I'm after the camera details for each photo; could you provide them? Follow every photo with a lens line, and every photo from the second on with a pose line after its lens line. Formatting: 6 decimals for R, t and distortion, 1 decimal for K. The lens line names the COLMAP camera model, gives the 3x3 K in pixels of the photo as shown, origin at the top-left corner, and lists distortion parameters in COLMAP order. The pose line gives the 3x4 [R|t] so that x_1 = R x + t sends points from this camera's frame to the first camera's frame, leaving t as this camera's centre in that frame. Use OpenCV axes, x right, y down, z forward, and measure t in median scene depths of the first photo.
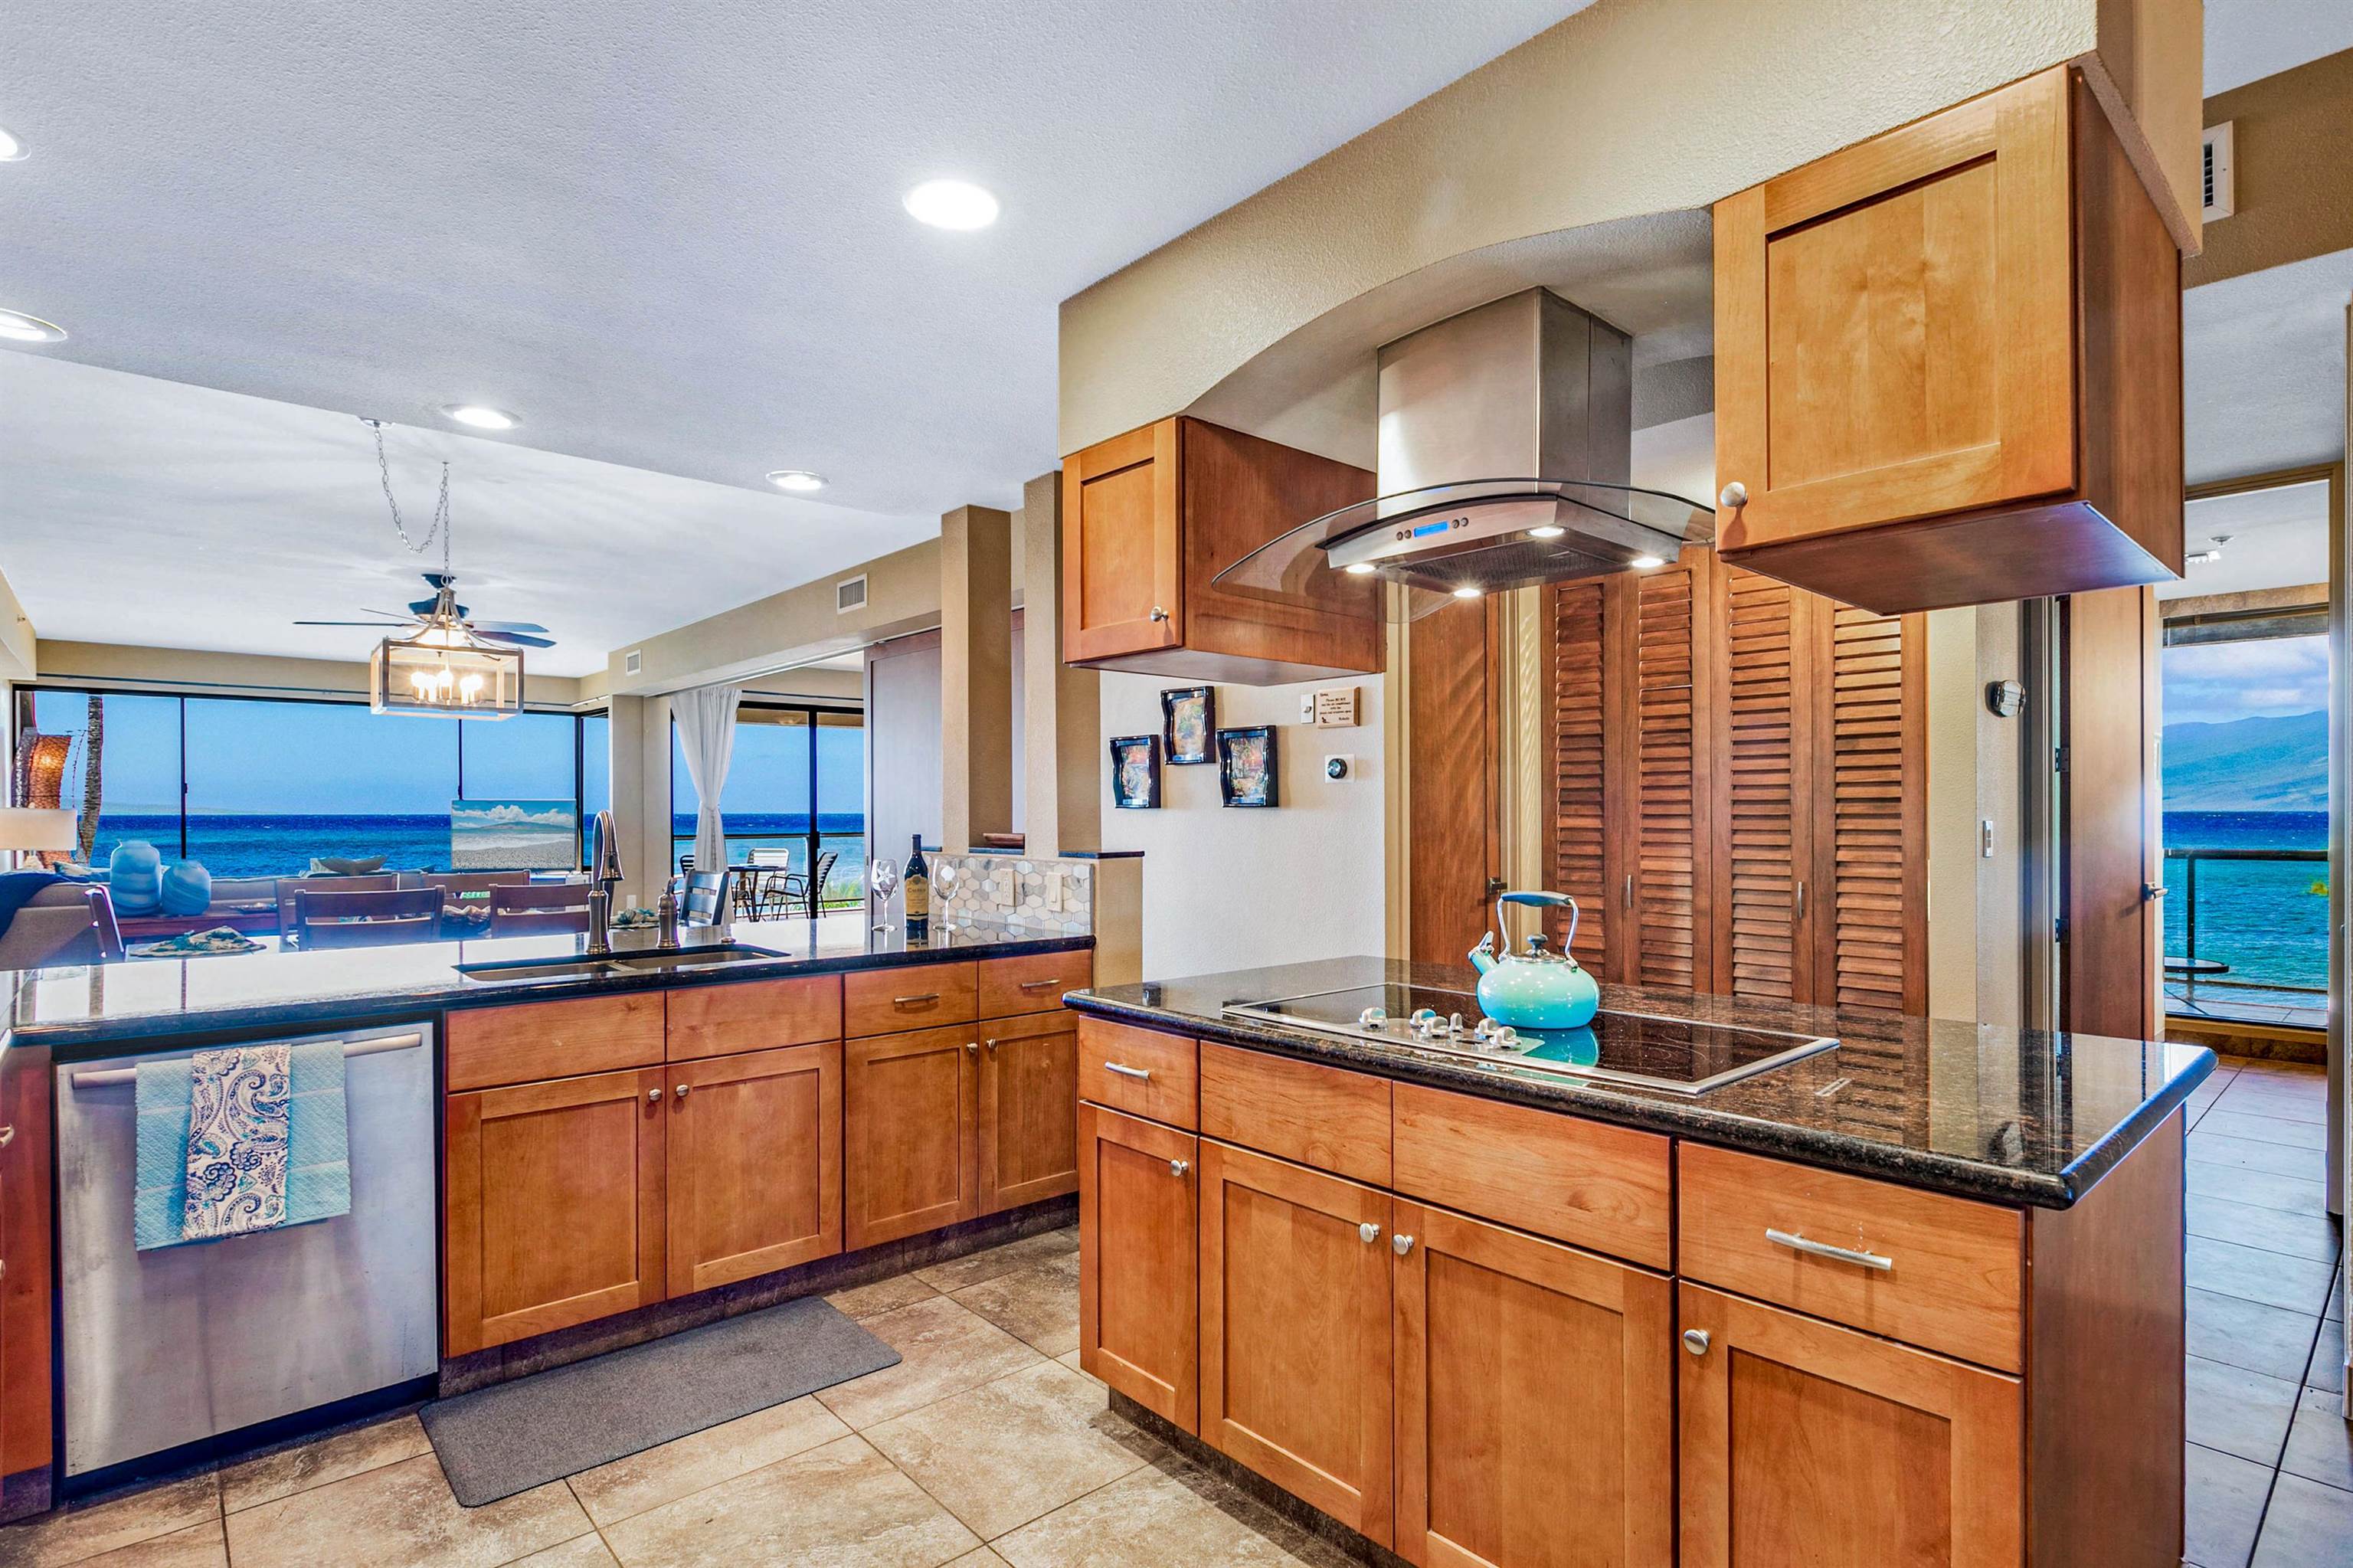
lens RADIAL K [[1160.2, 0, 1177.9], [0, 1160.2, 821.9], [0, 0, 1]] dist [-0.001258, -0.000148]
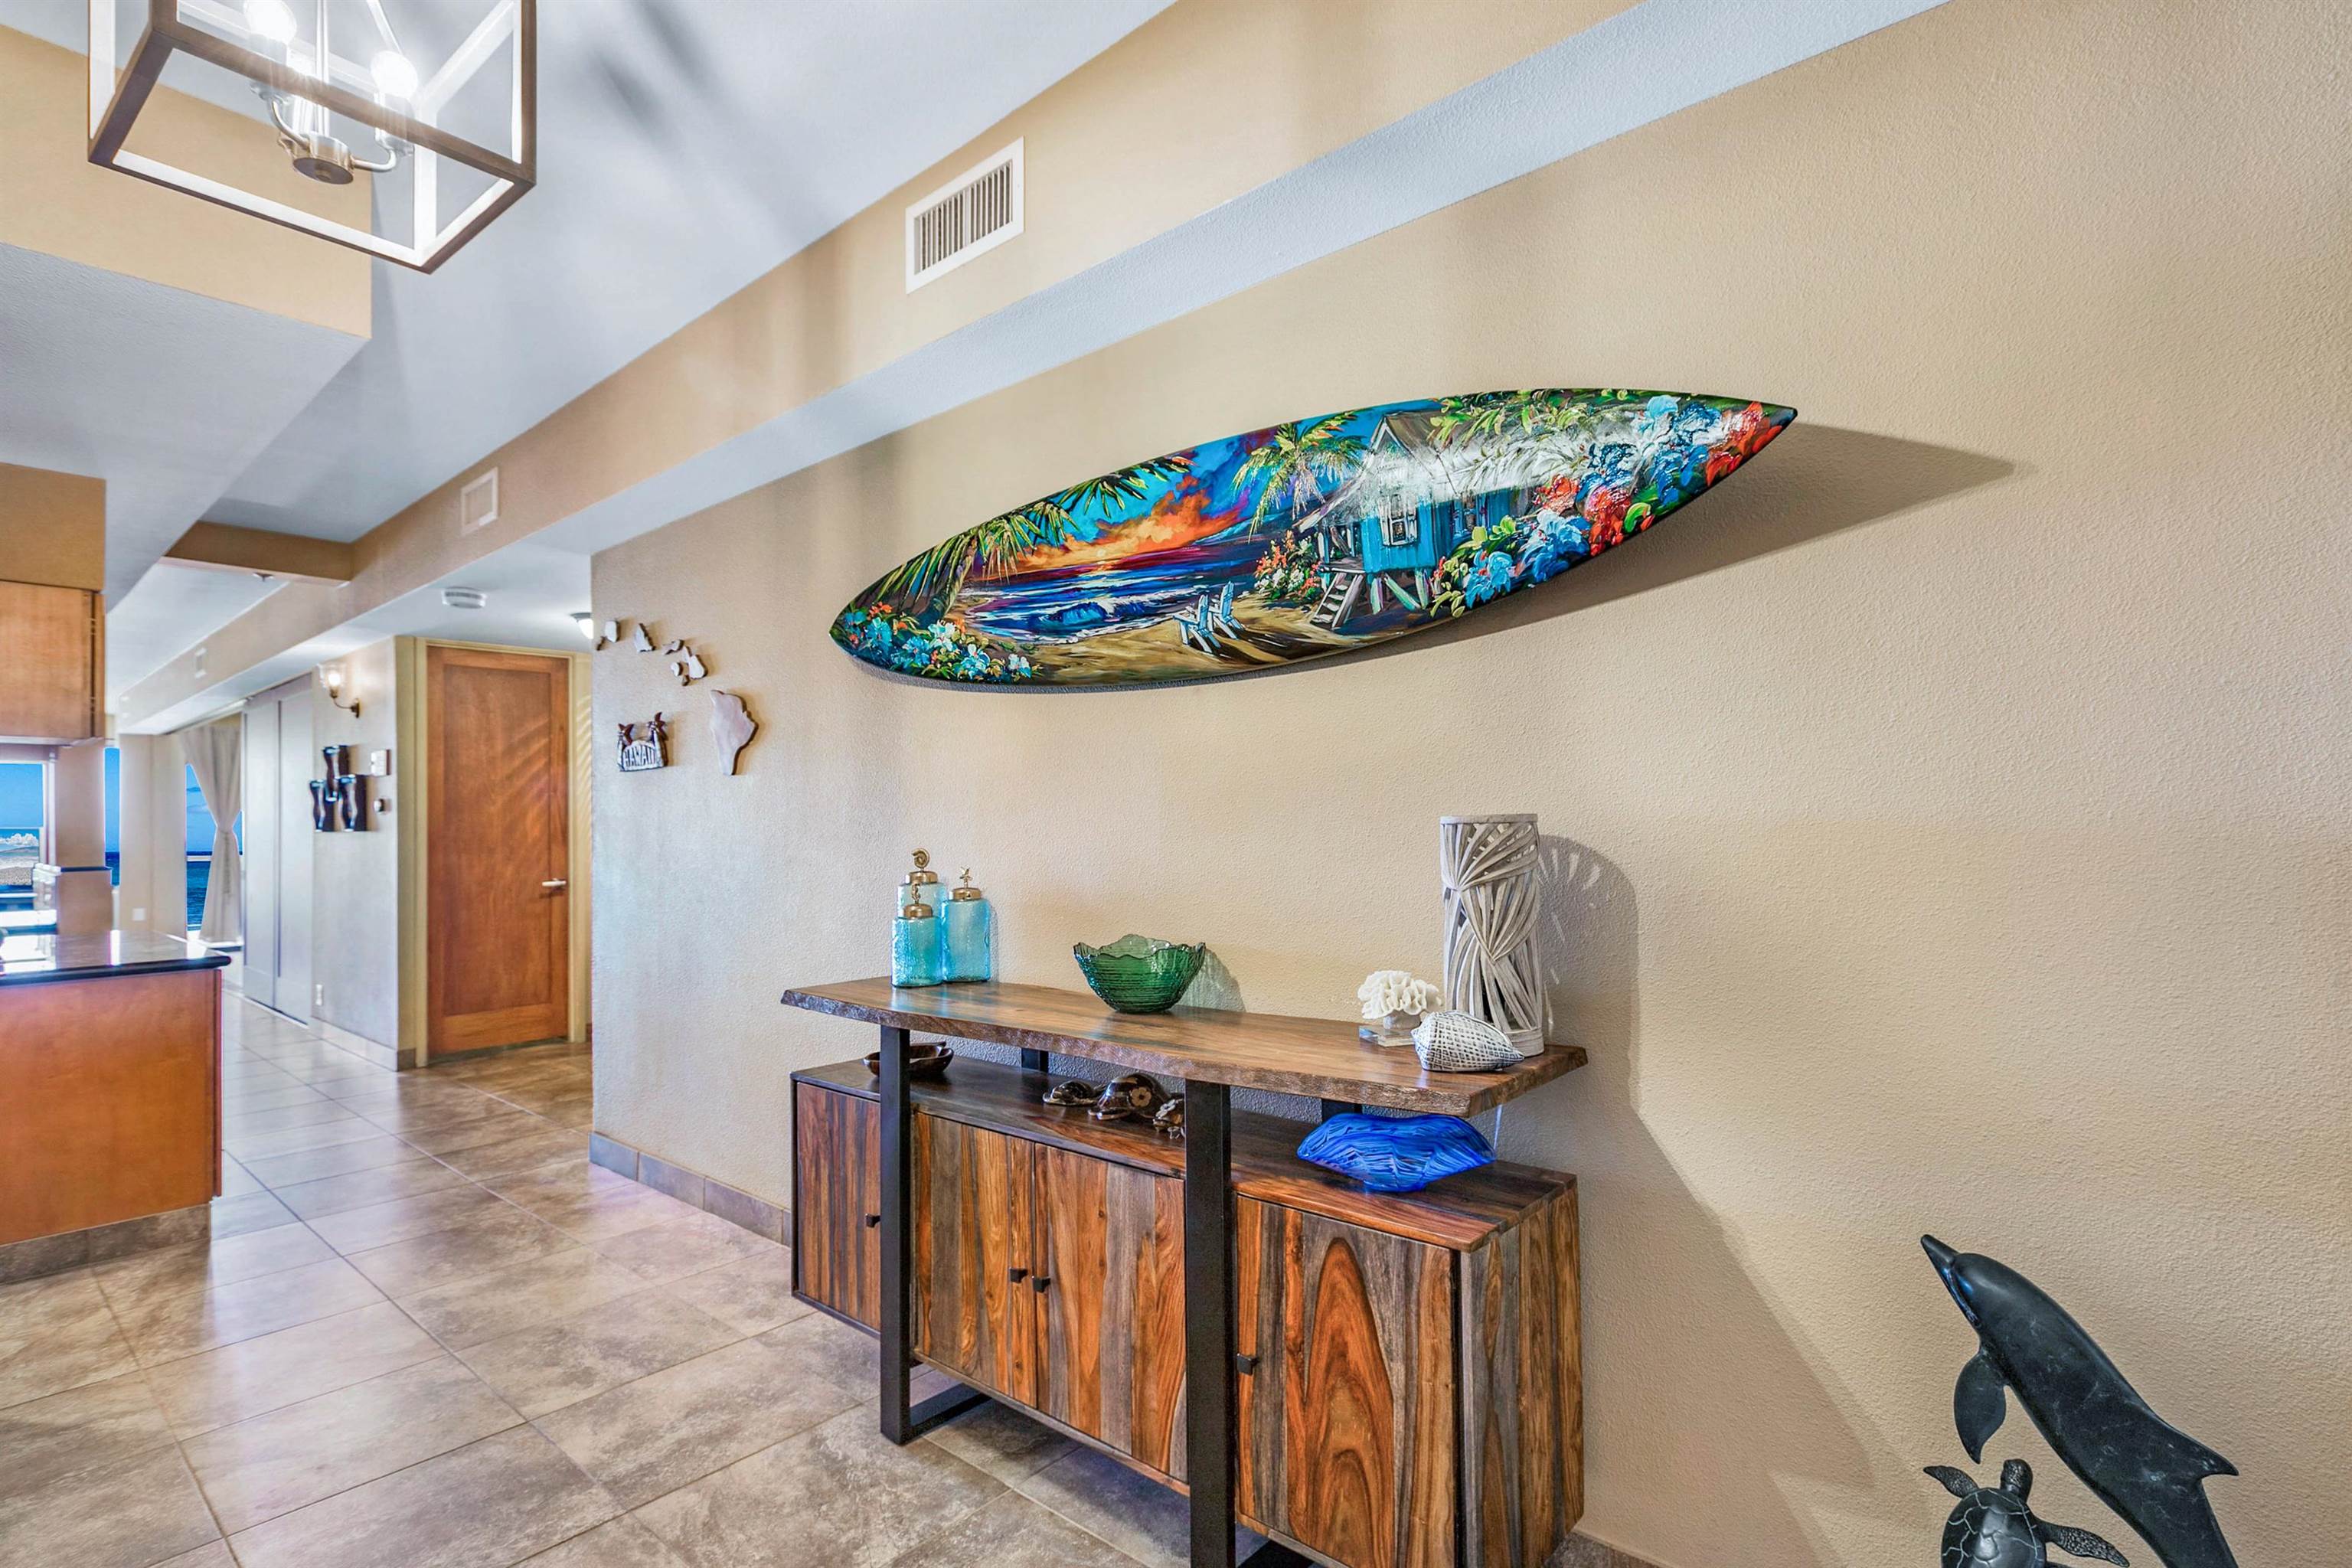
lens RADIAL K [[1100.9, 0, 1172.7], [0, 1100.9, 811.0], [0, 0, 1]] dist [0.000287, -0.000206]
pose [[0.991802, -0.004291, 0.127714, 1.020482], [0.007359, 0.999695, -0.023562, 0.002354], [-0.127574, 0.024309, 0.991531, -0.521980]]
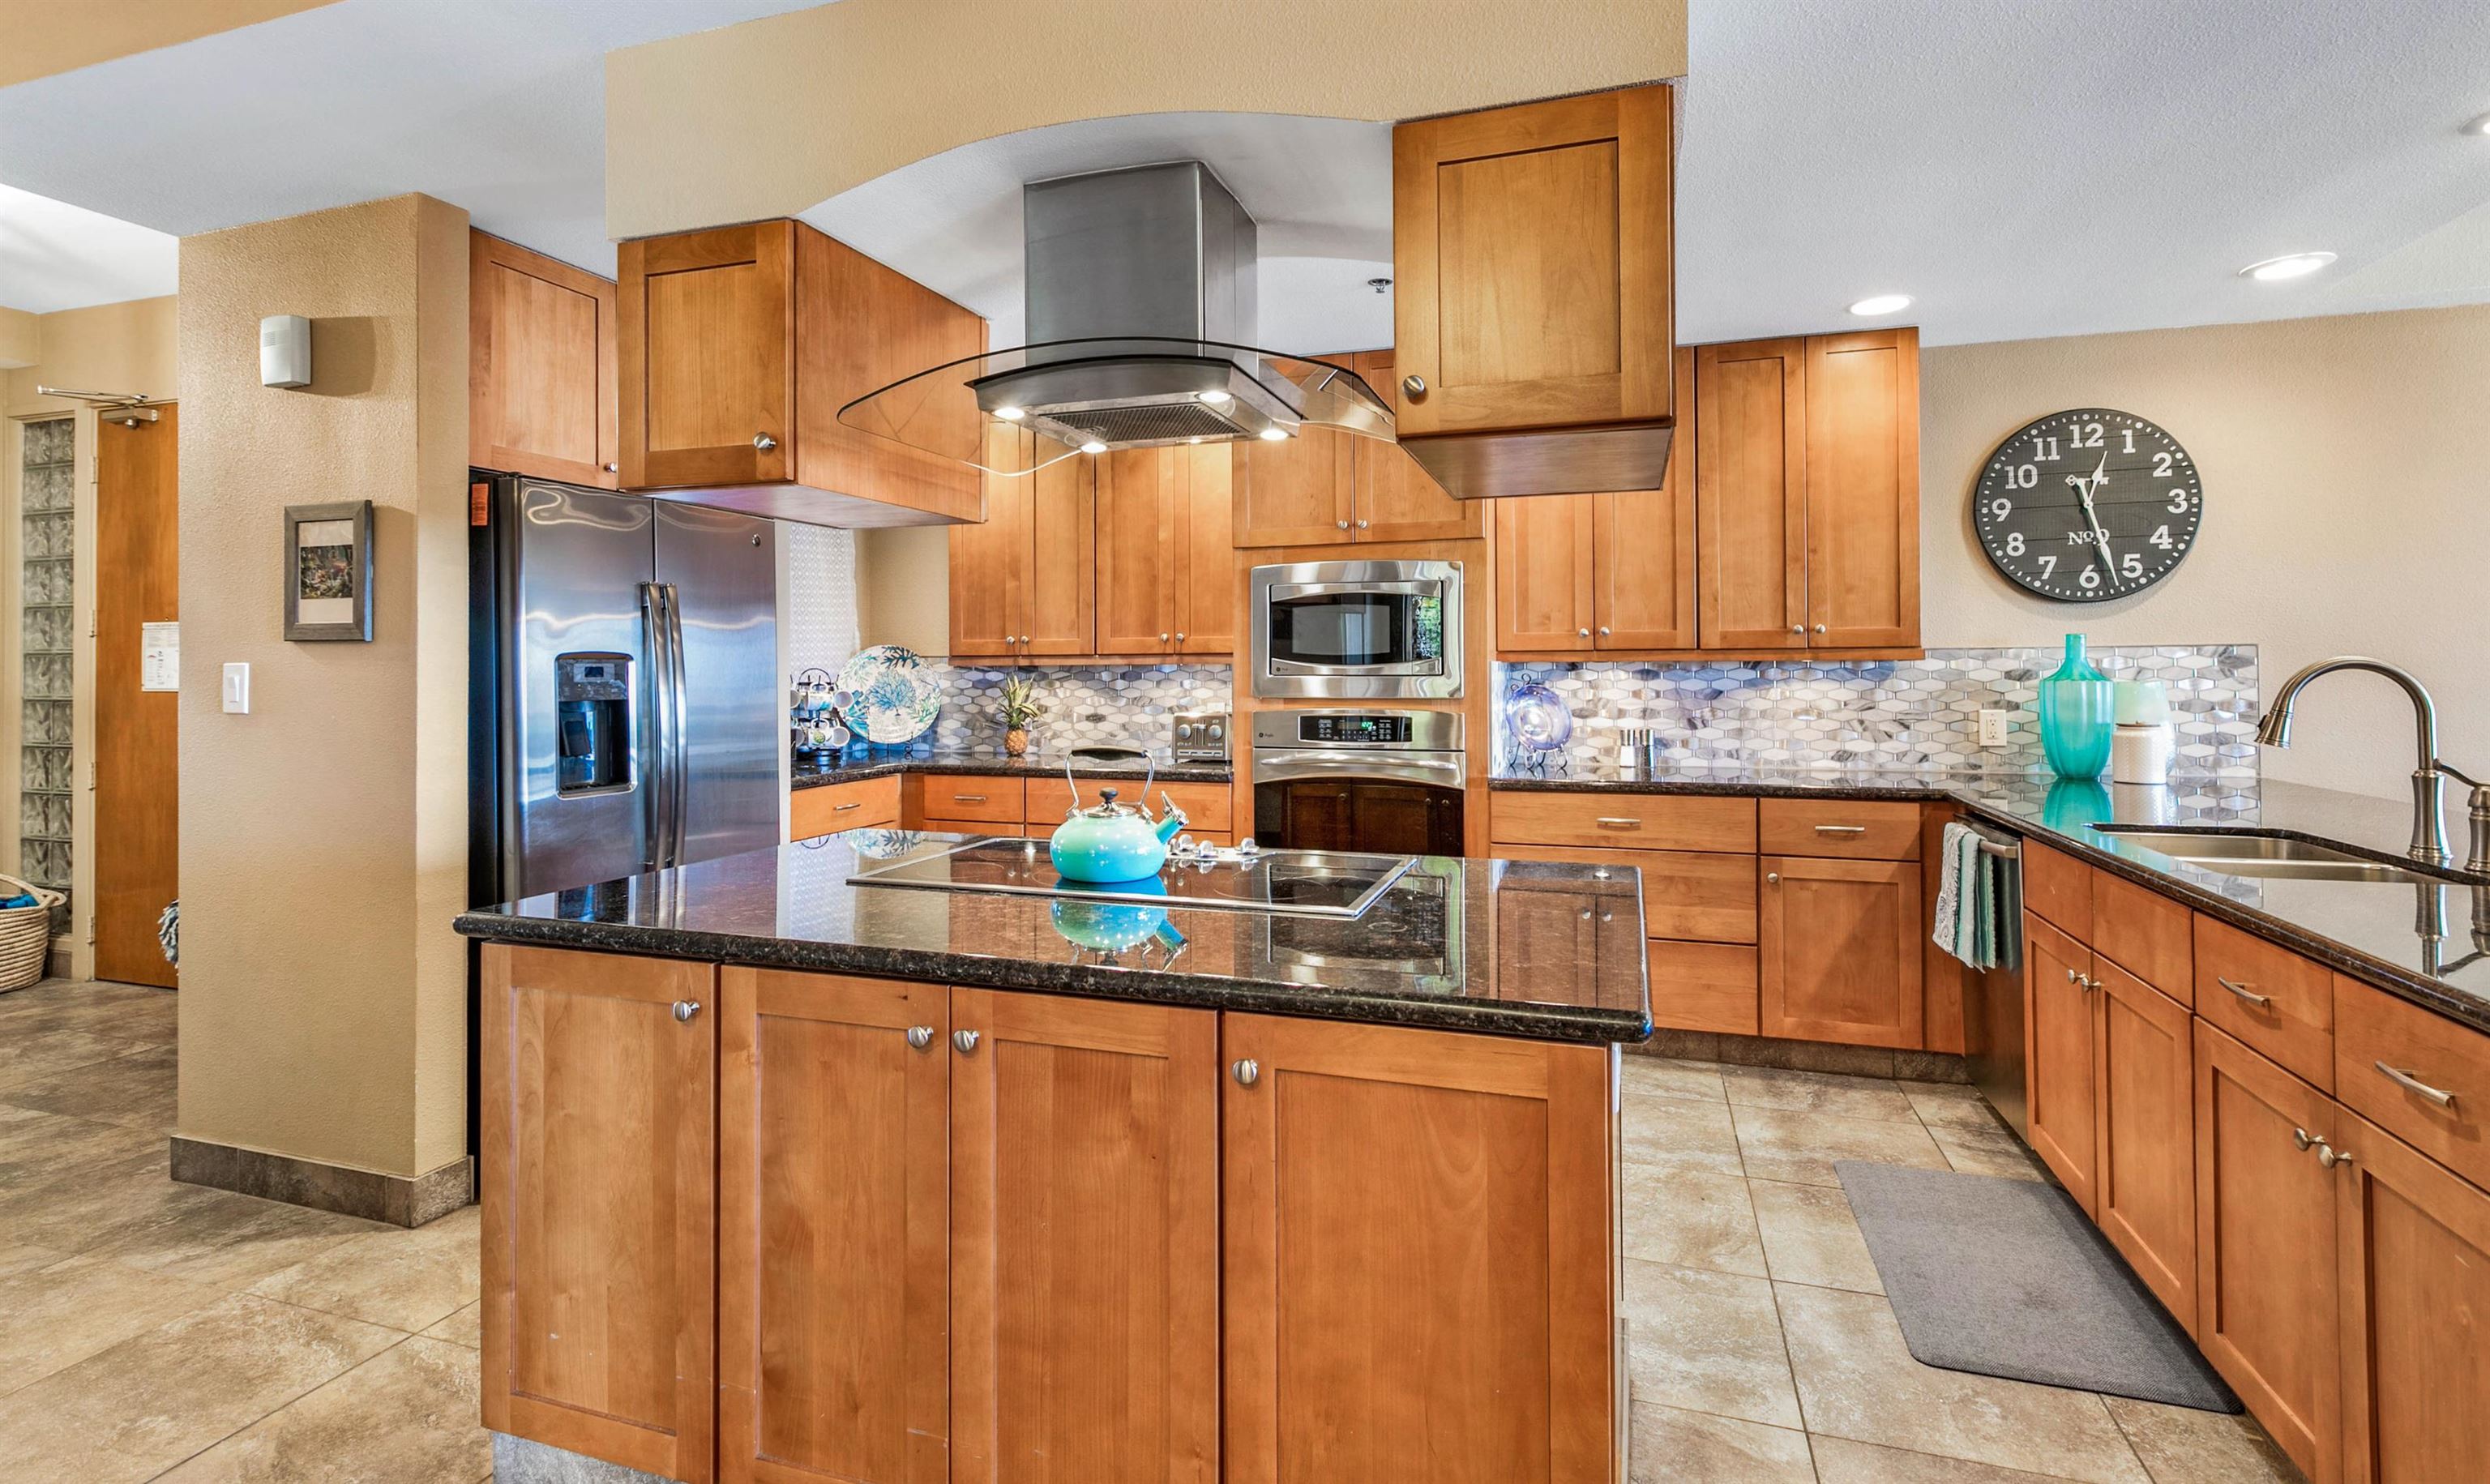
lens RADIAL K [[1168.3, 0, 1250.0], [0, 1168.3, 659.7], [0, 0, 1]] dist [-0.001521, -0.000087]
pose [[-0.866065, 0.002694, -0.499925, 0.373608], [0.003890, 0.999992, -0.001351, -0.006363], [0.499917, -0.003114, -0.866068, 0.999890]]
